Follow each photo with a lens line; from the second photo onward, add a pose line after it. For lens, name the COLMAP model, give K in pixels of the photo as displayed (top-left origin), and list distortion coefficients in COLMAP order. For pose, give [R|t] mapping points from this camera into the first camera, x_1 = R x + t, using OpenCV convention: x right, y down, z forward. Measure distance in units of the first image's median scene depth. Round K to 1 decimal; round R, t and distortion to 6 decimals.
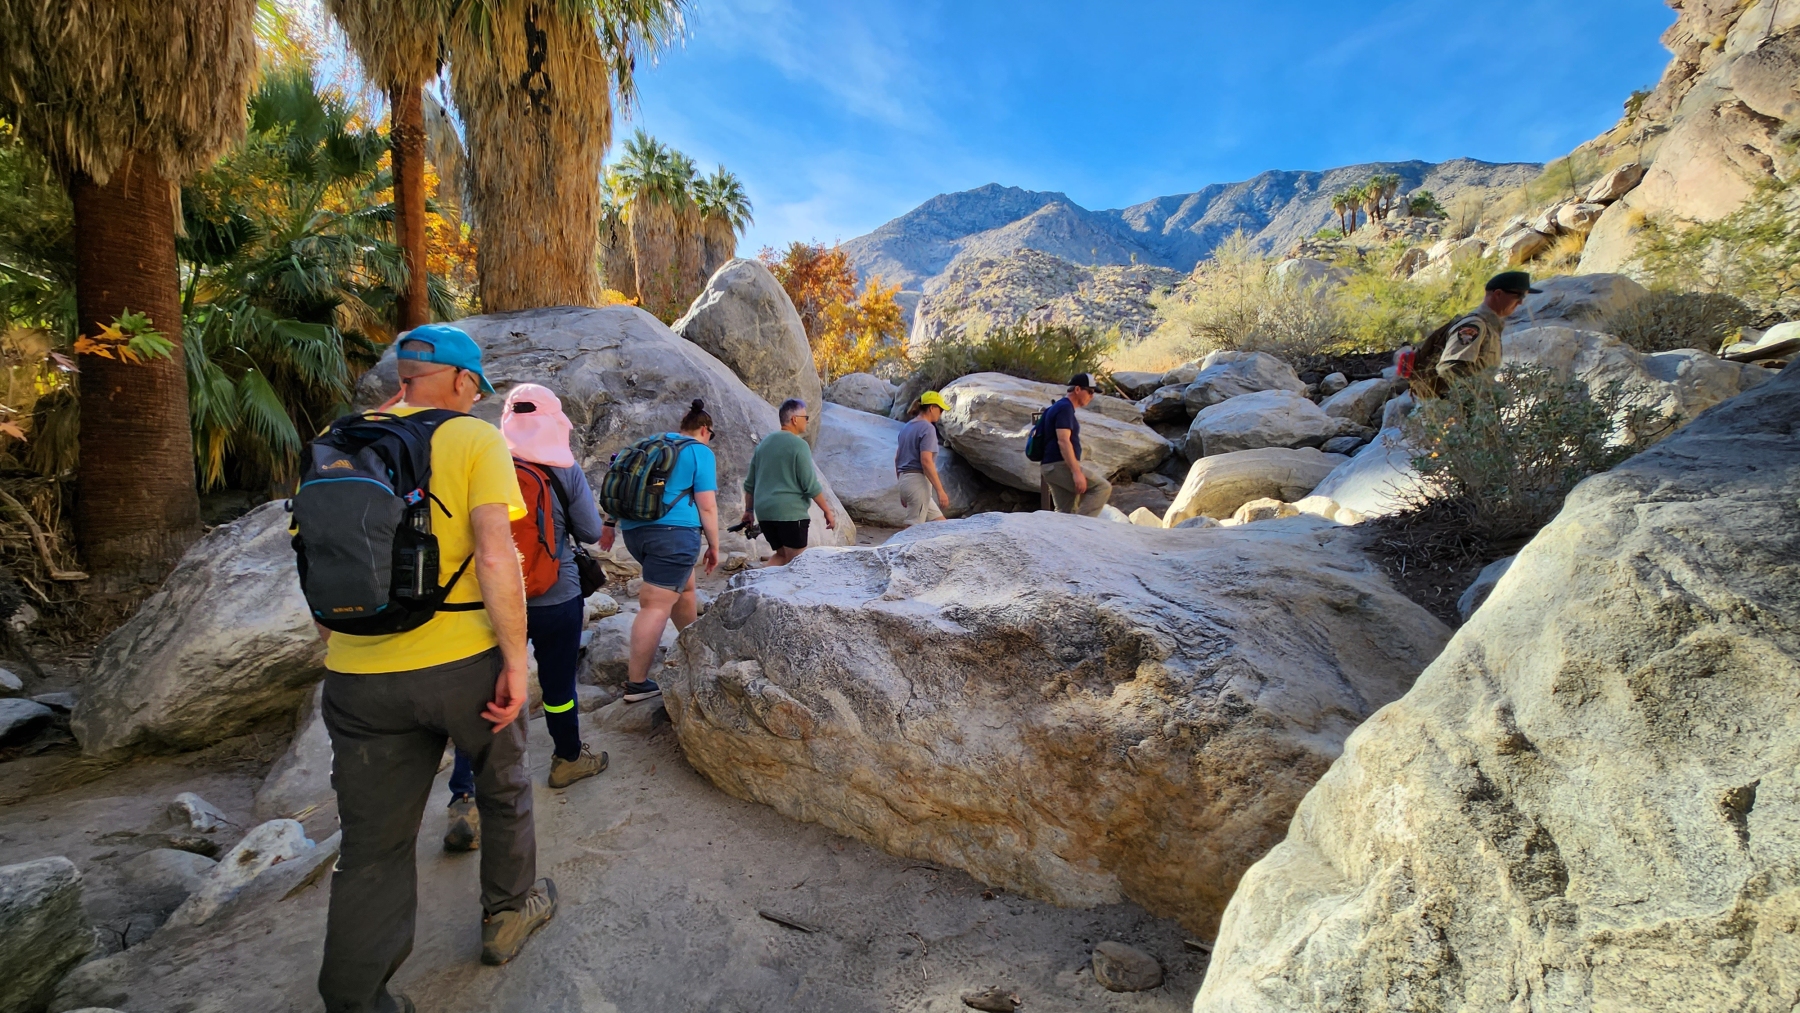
lens RADIAL K [[696.7, 0, 899.4], [0, 696.7, 505.7], [0, 0, 1]] dist [0.003842, 0.000271]
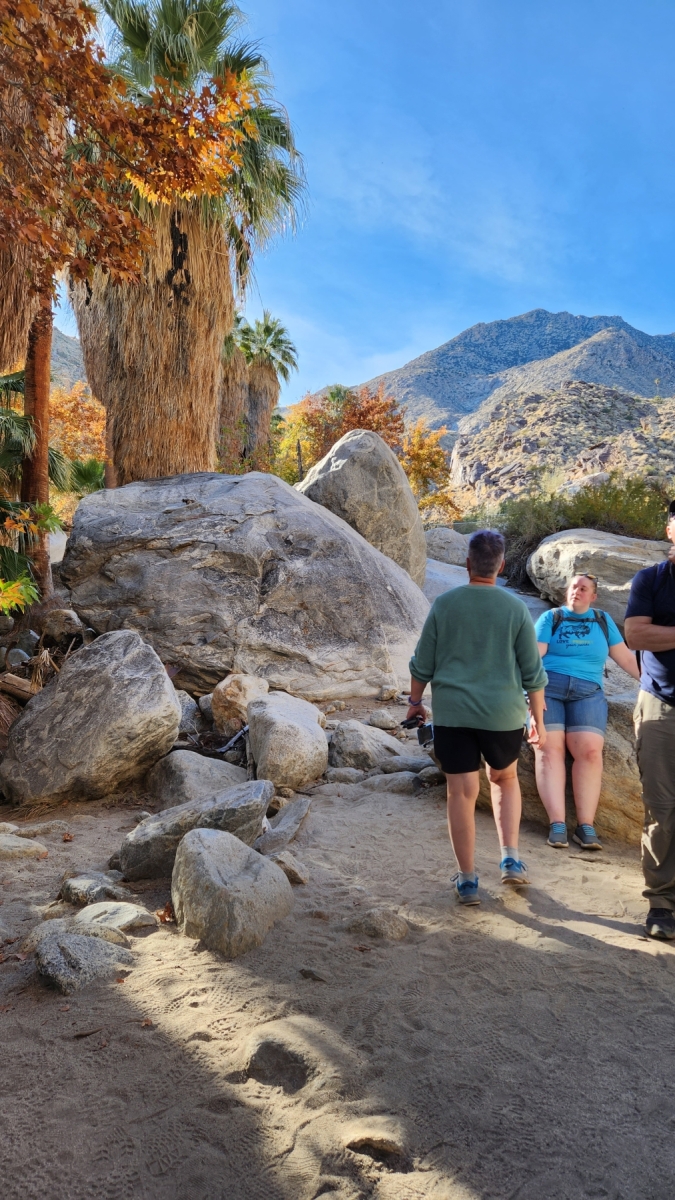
lens RADIAL K [[807.1, 0, 337.3], [0, 807.1, 599.2], [0, 0, 1]] dist [0.078187, -0.001134]
pose [[0.995273, 0.007100, -0.096853, -0.125778], [-0.015509, 0.996144, -0.086348, 0.026609], [0.095866, 0.087442, 0.991546, -0.248802]]
